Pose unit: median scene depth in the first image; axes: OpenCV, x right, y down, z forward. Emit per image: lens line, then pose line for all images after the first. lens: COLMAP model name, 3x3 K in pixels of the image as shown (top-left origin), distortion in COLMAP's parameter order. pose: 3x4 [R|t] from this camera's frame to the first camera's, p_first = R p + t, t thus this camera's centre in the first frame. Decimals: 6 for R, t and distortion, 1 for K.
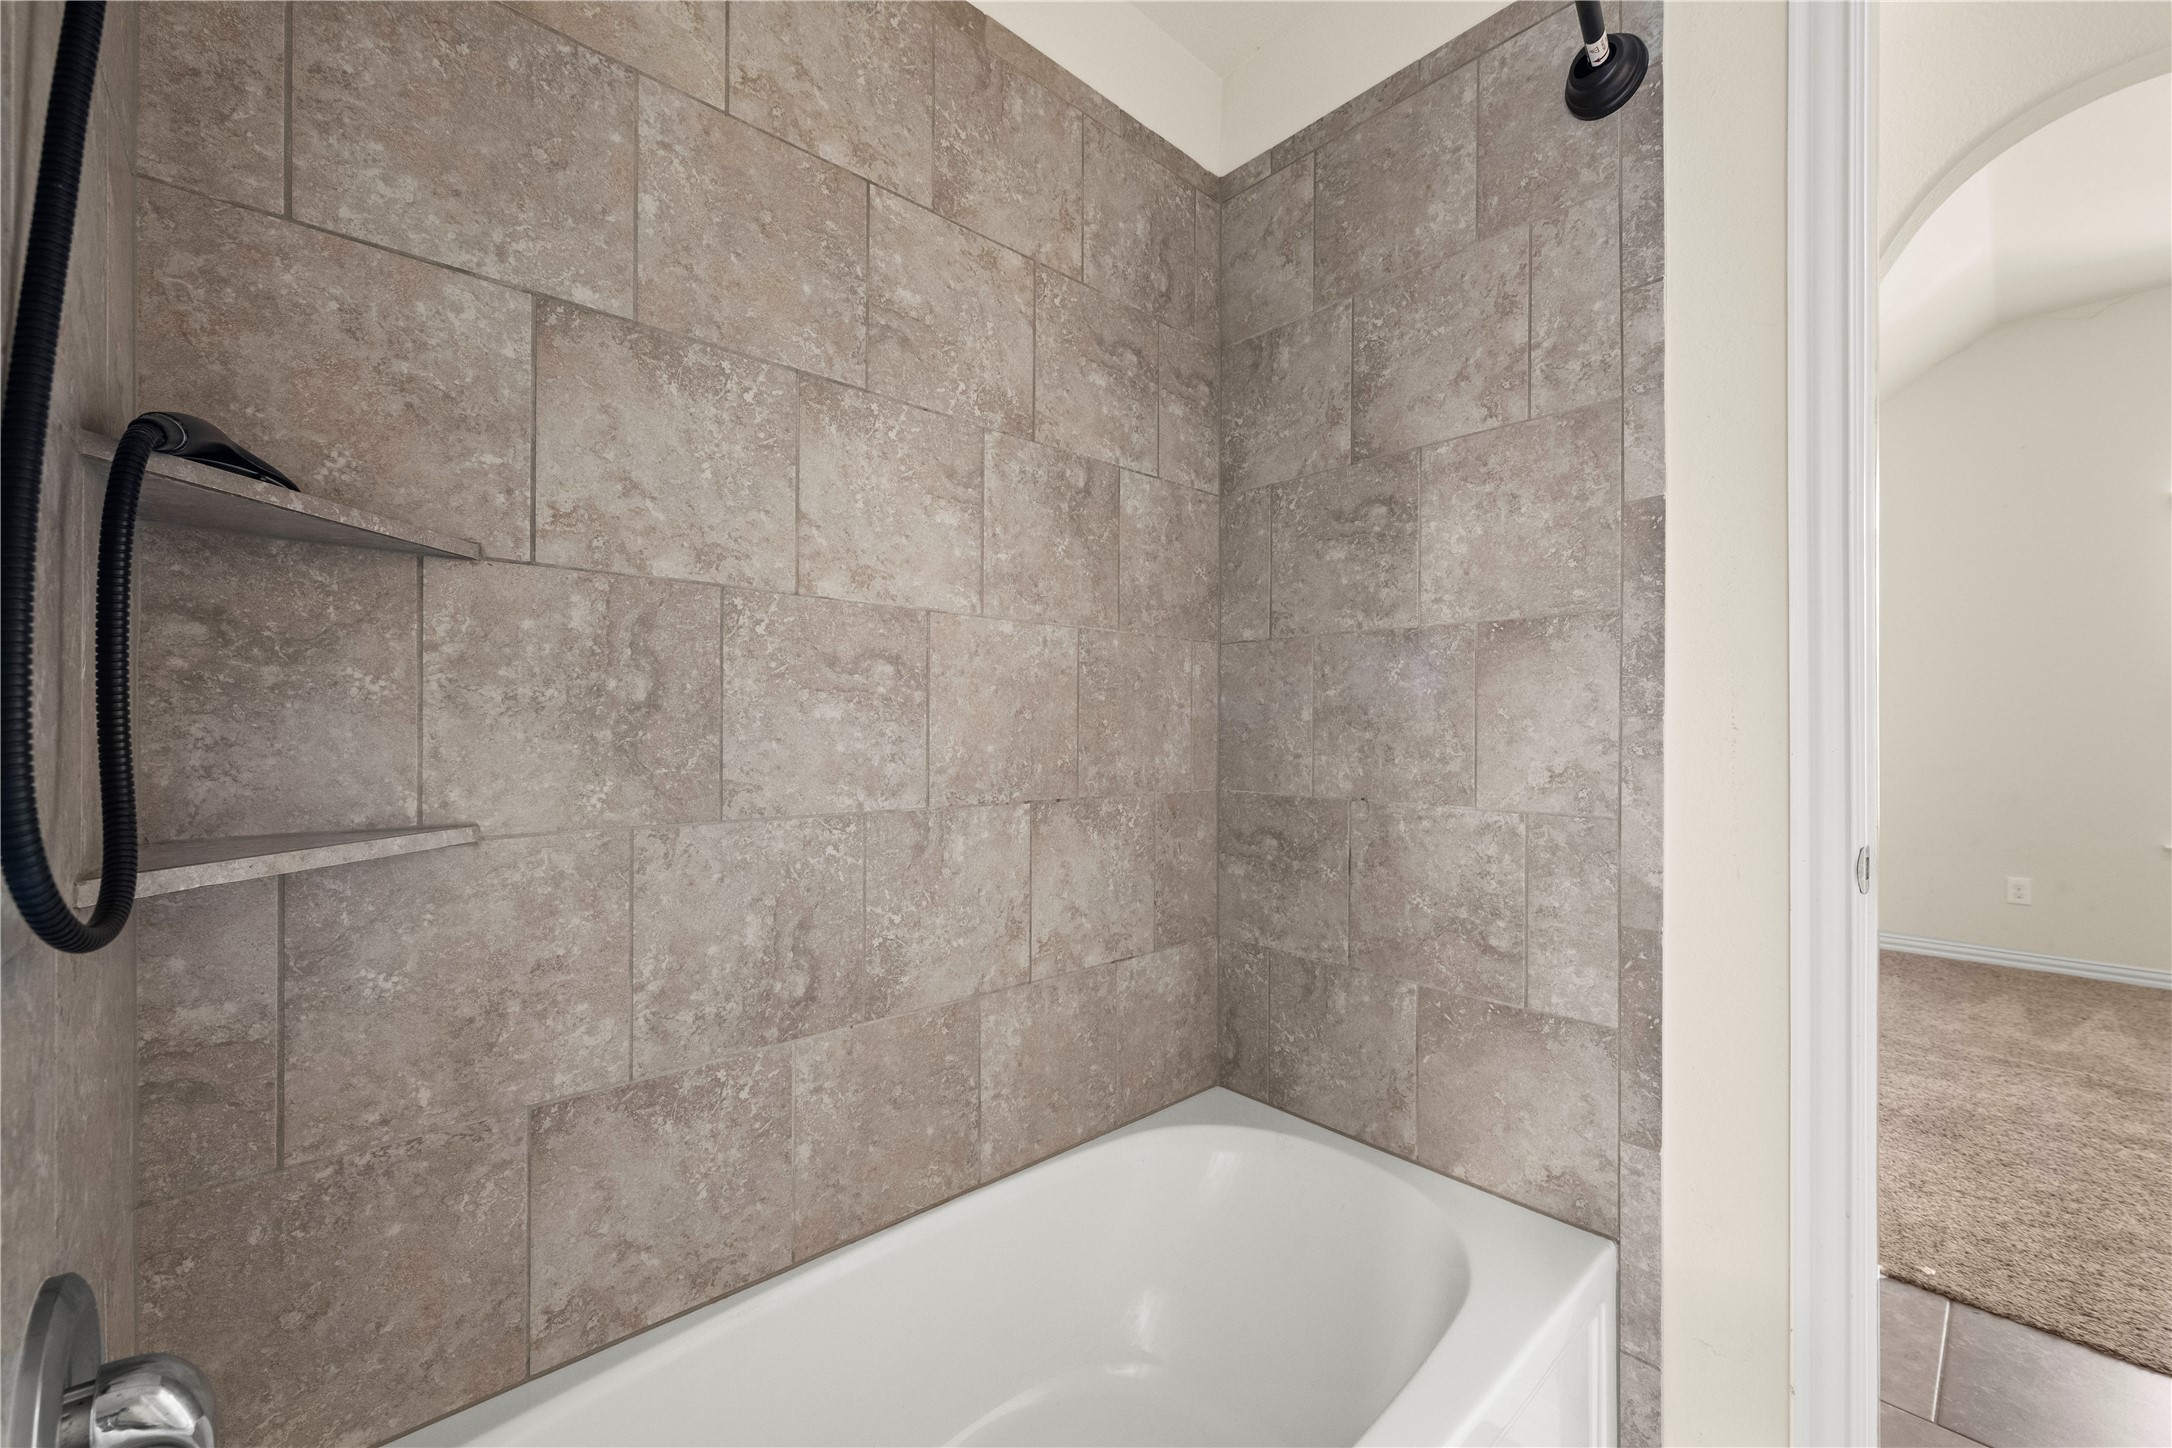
lens RADIAL K [[852.5, 0, 1091.0], [0, 852.5, 729.6], [0, 0, 1]] dist [-0.001798, 0.000592]
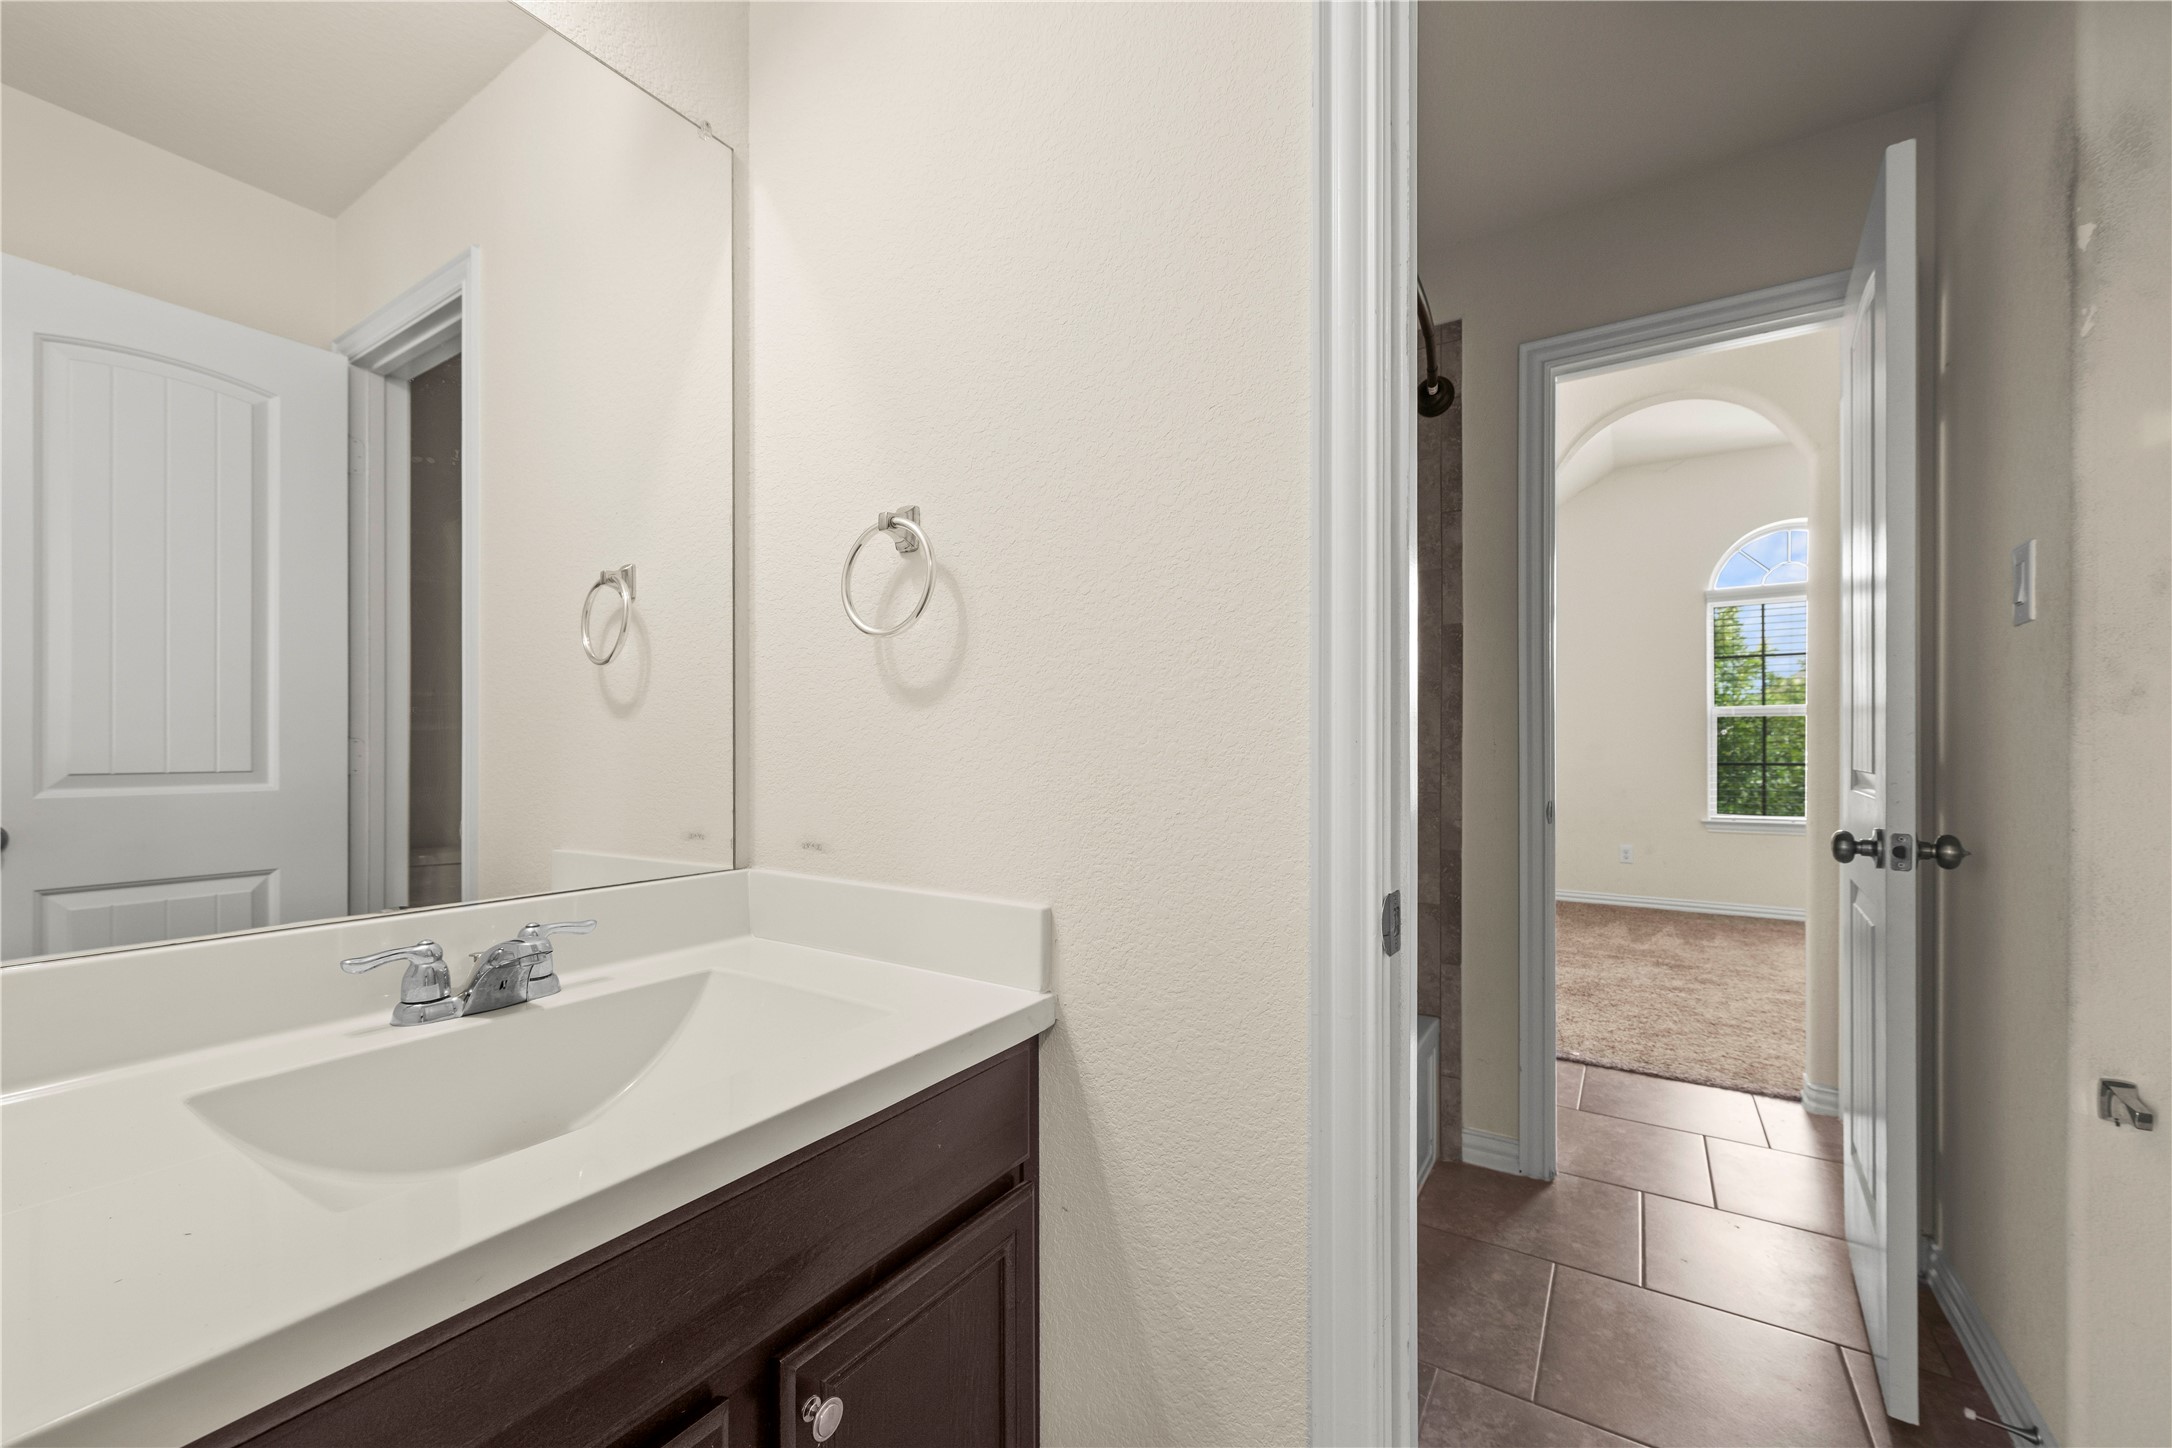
lens RADIAL K [[852.5, 0, 1083.4], [0, 852.5, 745.5], [0, 0, 1]] dist [-0.001798, 0.000592]
pose [[0.968156, -0.000157, 0.250348, -0.459736], [0.000136, 1.000000, 0.000100, -0.000019], [-0.250348, -0.000063, 0.968156, -0.467794]]
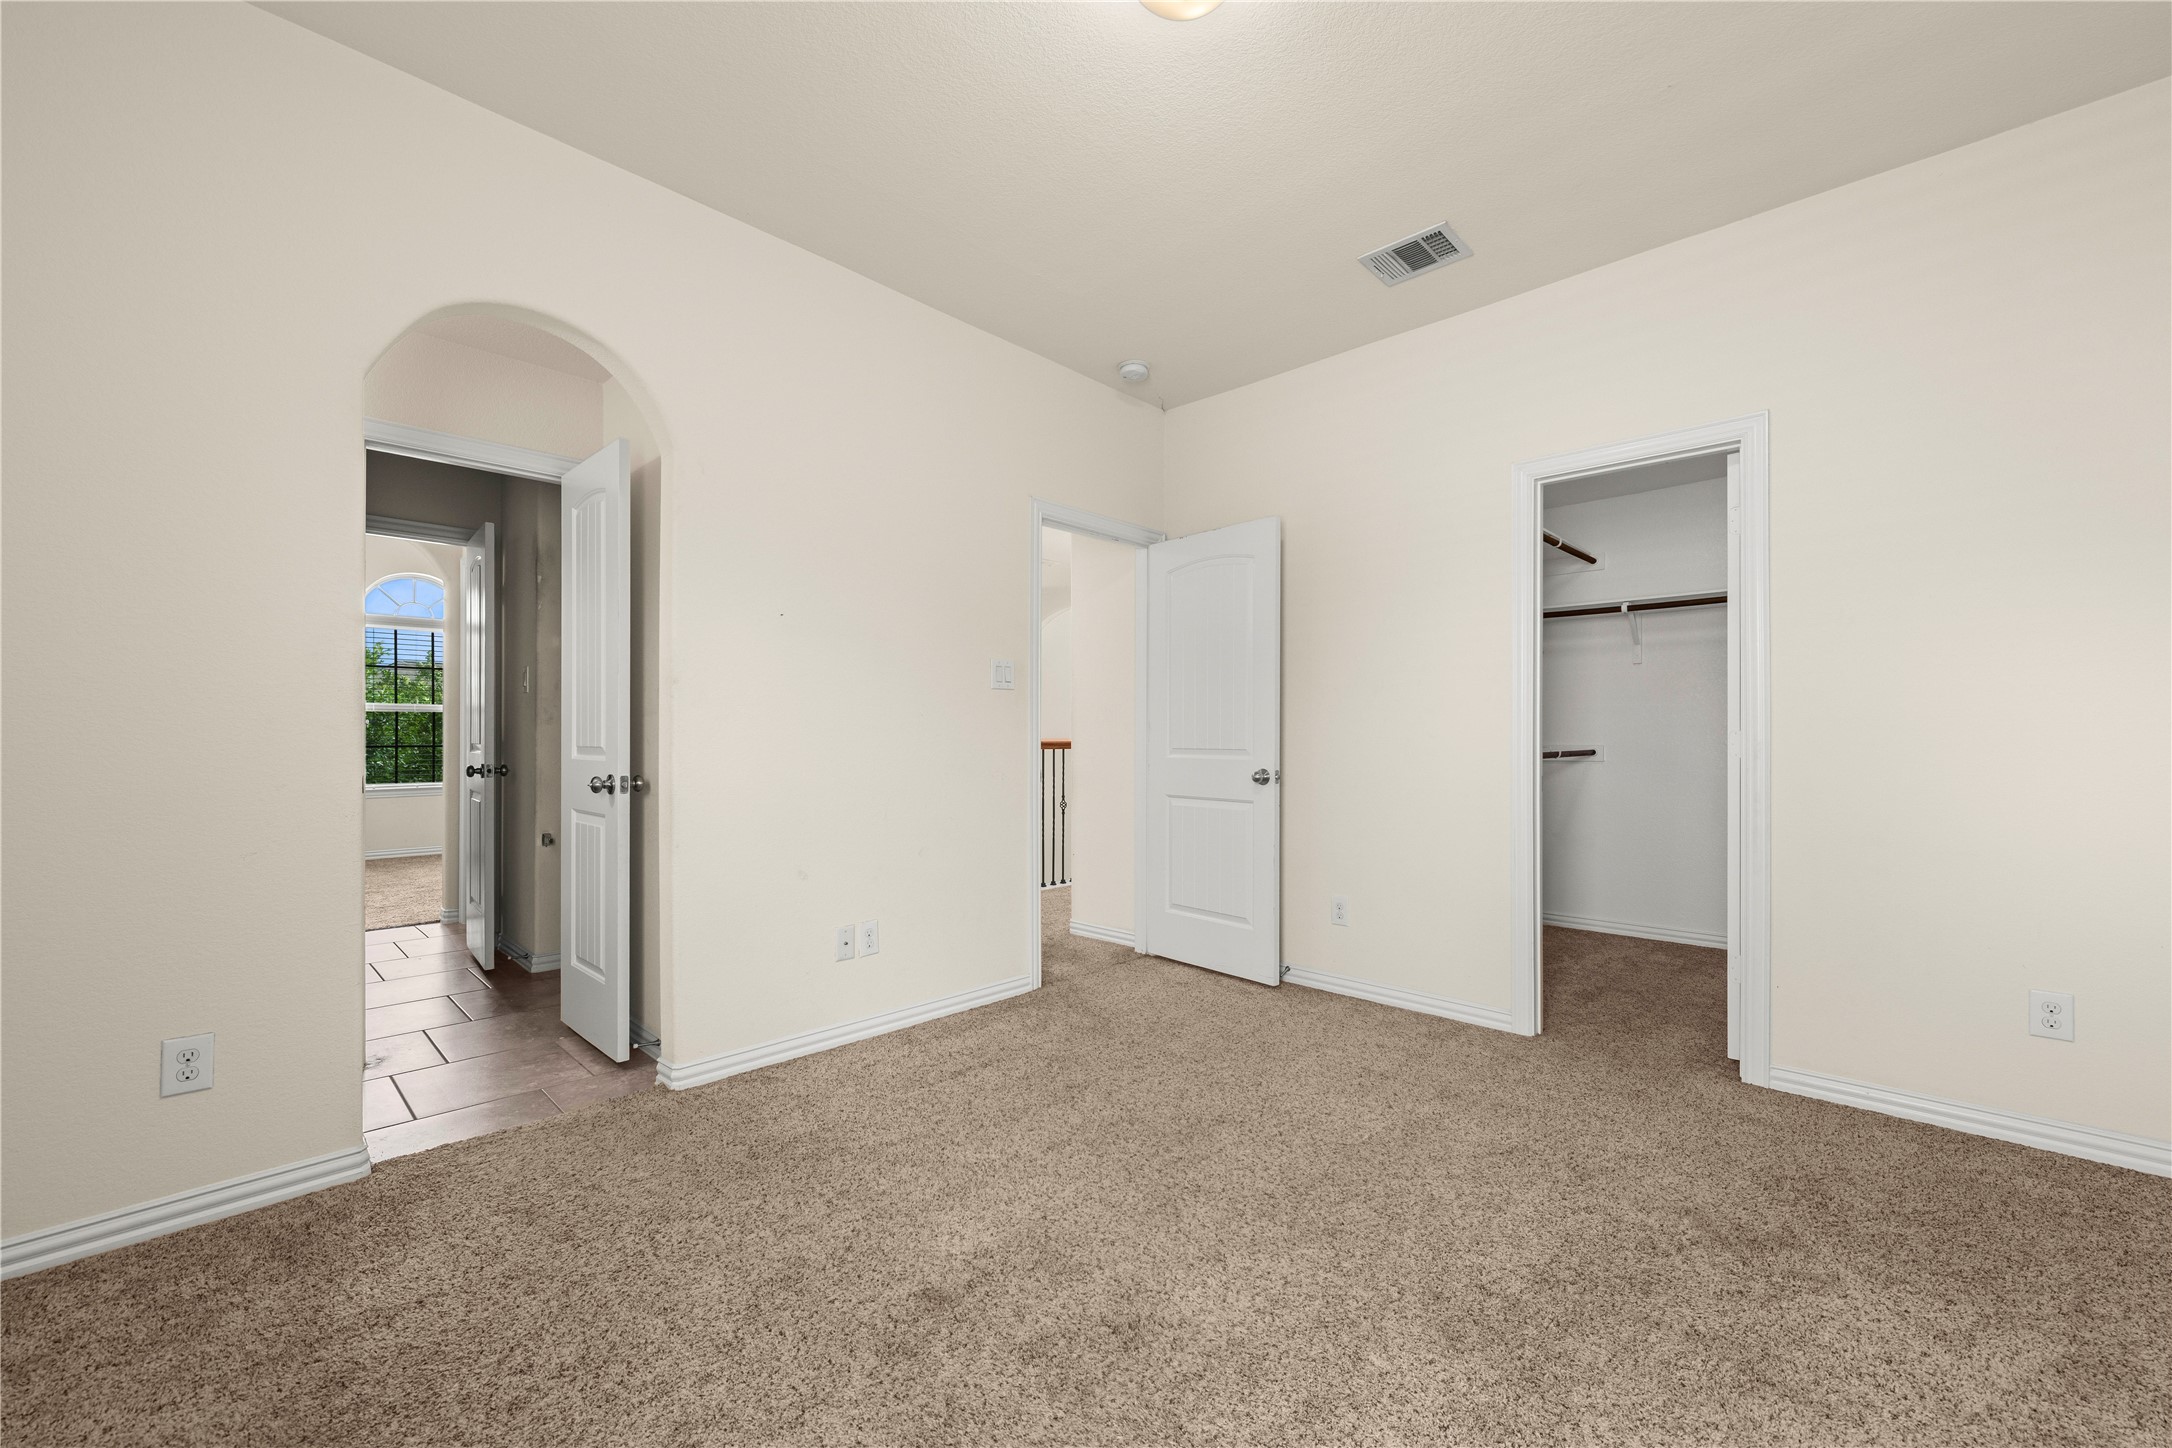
lens RADIAL K [[852.5, 0, 1089.8], [0, 852.5, 741.8], [0, 0, 1]] dist [-0.001798, 0.000592]
pose [[-0.068030, -0.005935, 0.997666, -1.893792], [-0.005964, 0.999967, 0.005542, 0.000962], [-0.997665, -0.005574, -0.068064, -1.329564]]
